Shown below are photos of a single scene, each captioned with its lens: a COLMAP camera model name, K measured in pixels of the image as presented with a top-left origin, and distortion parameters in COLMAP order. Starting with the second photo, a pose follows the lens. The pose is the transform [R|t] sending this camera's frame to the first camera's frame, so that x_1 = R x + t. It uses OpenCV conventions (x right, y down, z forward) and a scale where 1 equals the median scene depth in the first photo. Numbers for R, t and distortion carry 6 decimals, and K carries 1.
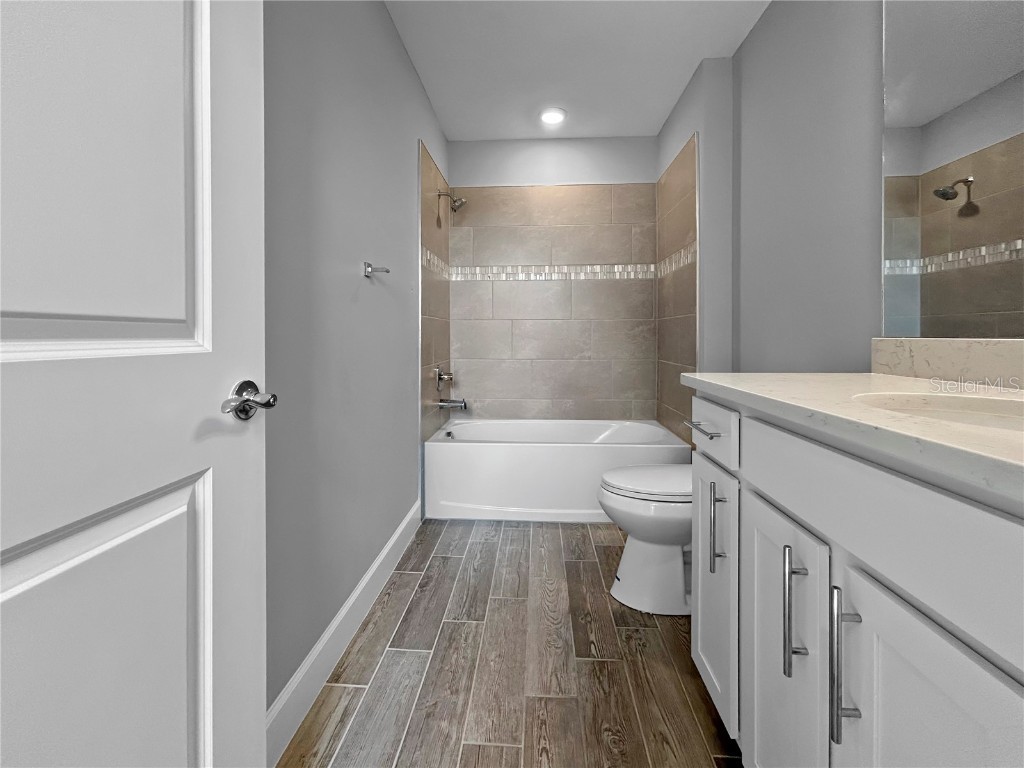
lens RADIAL K [[419.2, 0, 507.3], [0, 419.2, 331.0], [0, 0, 1]] dist [-0.002282, 0.001028]
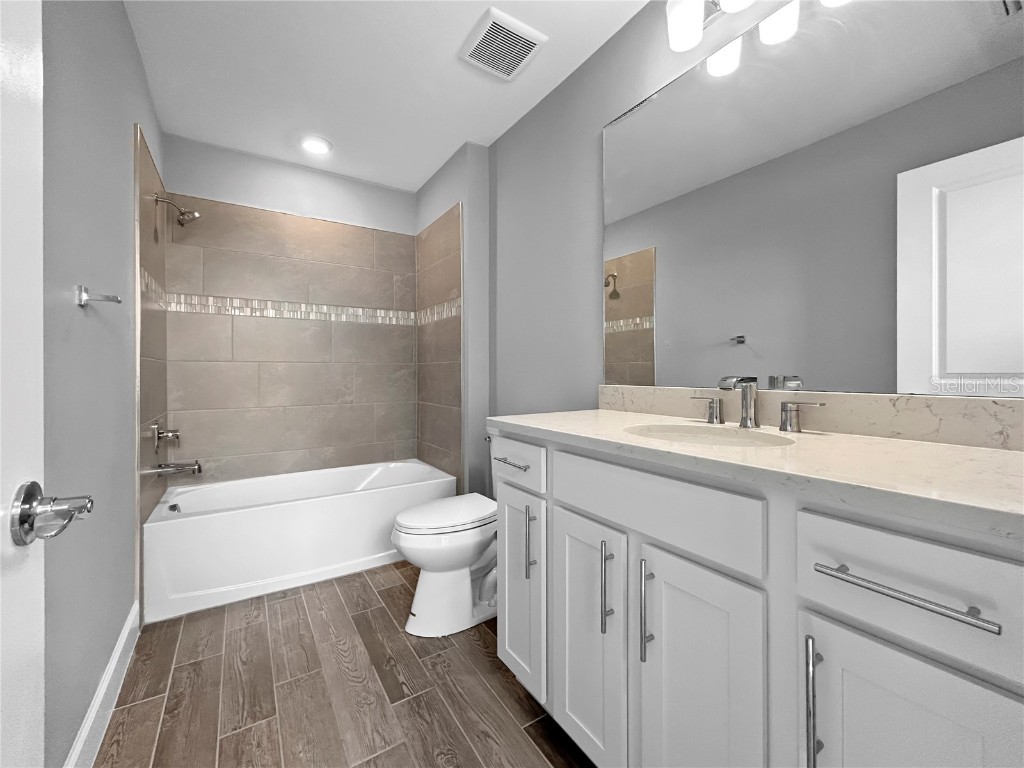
lens RADIAL K [[419.2, 0, 489.6], [0, 419.2, 365.4], [0, 0, 1]] dist [-0.002282, 0.001028]
pose [[0.816491, 0.005566, 0.577331, -0.144665], [-0.001797, 0.999973, -0.007100, -0.021056], [-0.577355, 0.004760, 0.816479, 0.020402]]
